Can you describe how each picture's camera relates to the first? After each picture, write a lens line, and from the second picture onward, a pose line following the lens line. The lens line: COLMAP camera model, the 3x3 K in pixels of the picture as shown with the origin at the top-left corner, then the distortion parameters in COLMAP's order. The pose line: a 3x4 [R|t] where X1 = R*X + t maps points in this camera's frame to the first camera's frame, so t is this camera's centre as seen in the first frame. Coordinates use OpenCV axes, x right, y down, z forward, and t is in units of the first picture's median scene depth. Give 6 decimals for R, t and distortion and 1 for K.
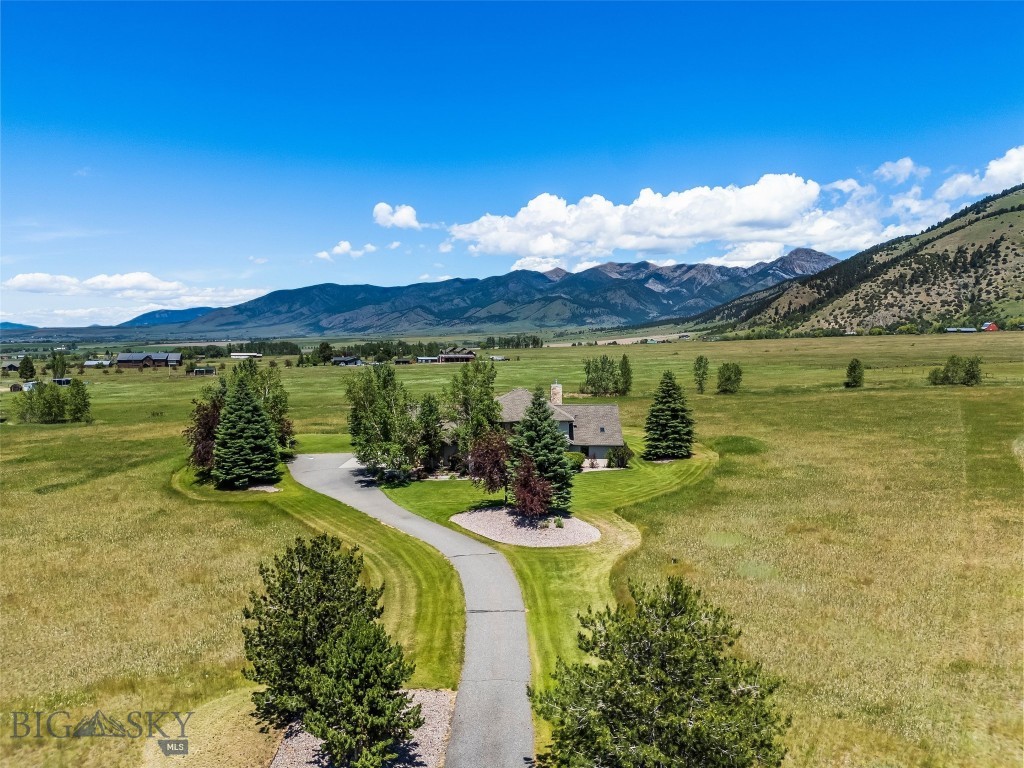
lens RADIAL K [[739.2, 0, 509.0], [0, 739.2, 392.5], [0, 0, 1]] dist [0.061812, -0.065164]
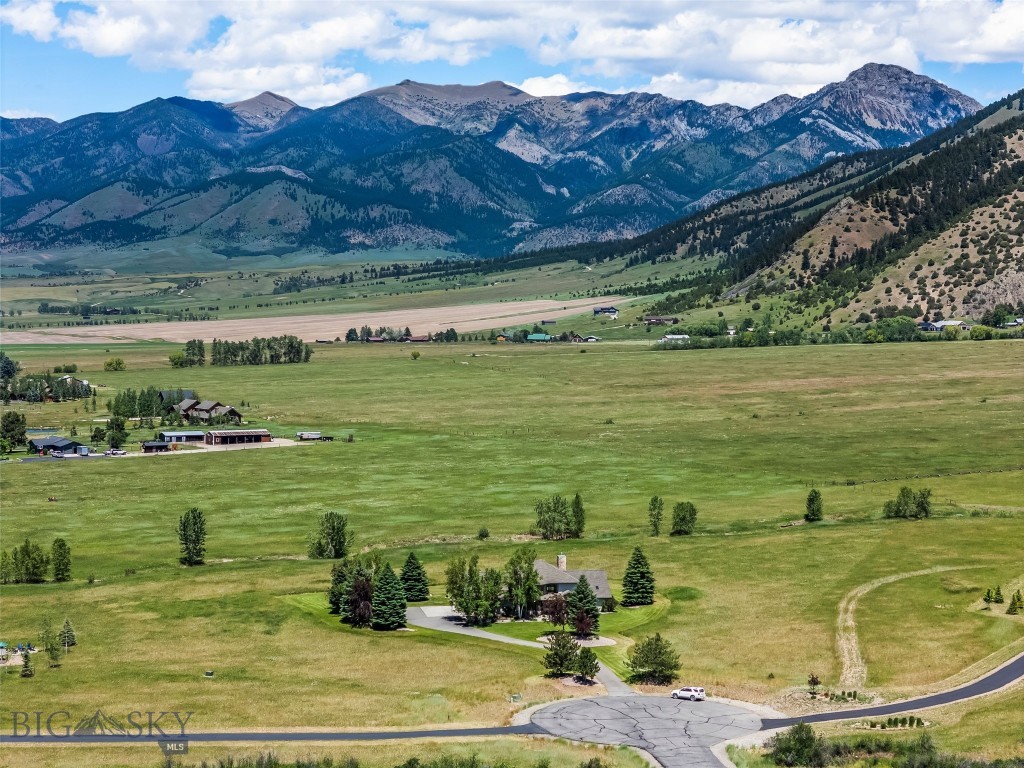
lens RADIAL K [[2026.2, 0, 512.0], [0, 2026.2, 384.0], [0, 0, 1]] dist [-0.247741, 1.397086]
pose [[0.982222, -0.005641, 0.187637, -0.043823], [0.009259, 0.999788, -0.018412, -0.015599], [-0.187493, 0.019822, 0.982066, -0.162728]]
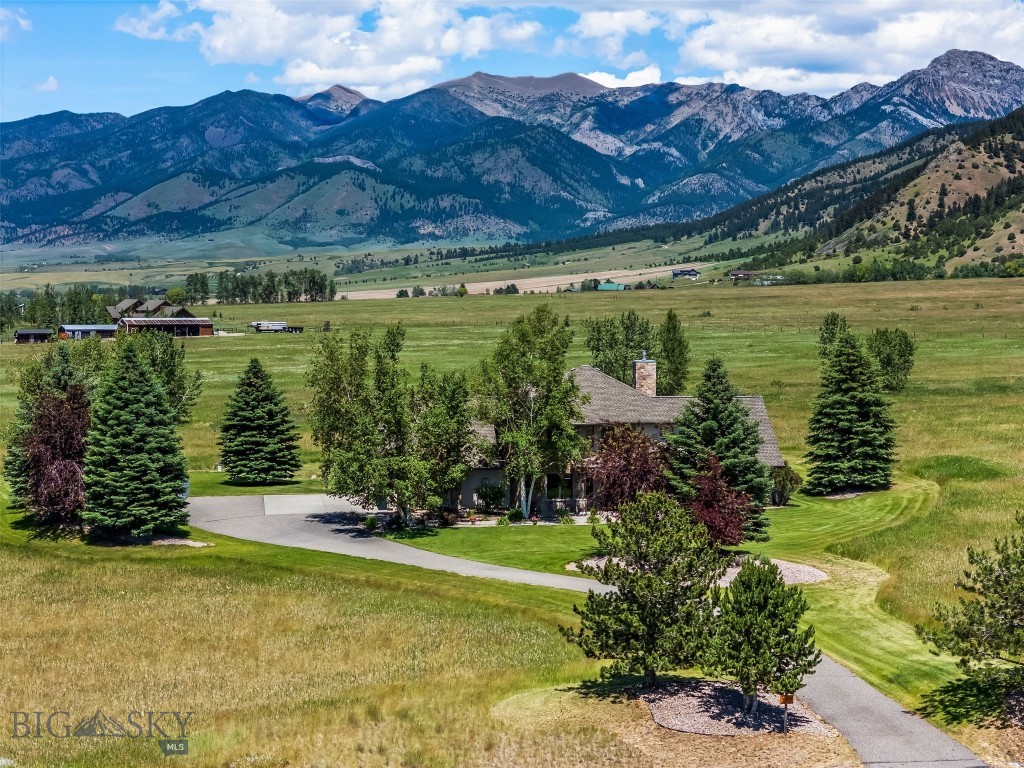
lens RADIAL K [[2026.2, 0, 512.0], [0, 2026.2, 384.0], [0, 0, 1]] dist [-0.247741, 1.397086]
pose [[0.988479, -0.006323, 0.151225, -0.014467], [0.009362, 0.999768, -0.019396, 0.001959], [-0.151067, 0.020588, 0.988309, -0.024788]]
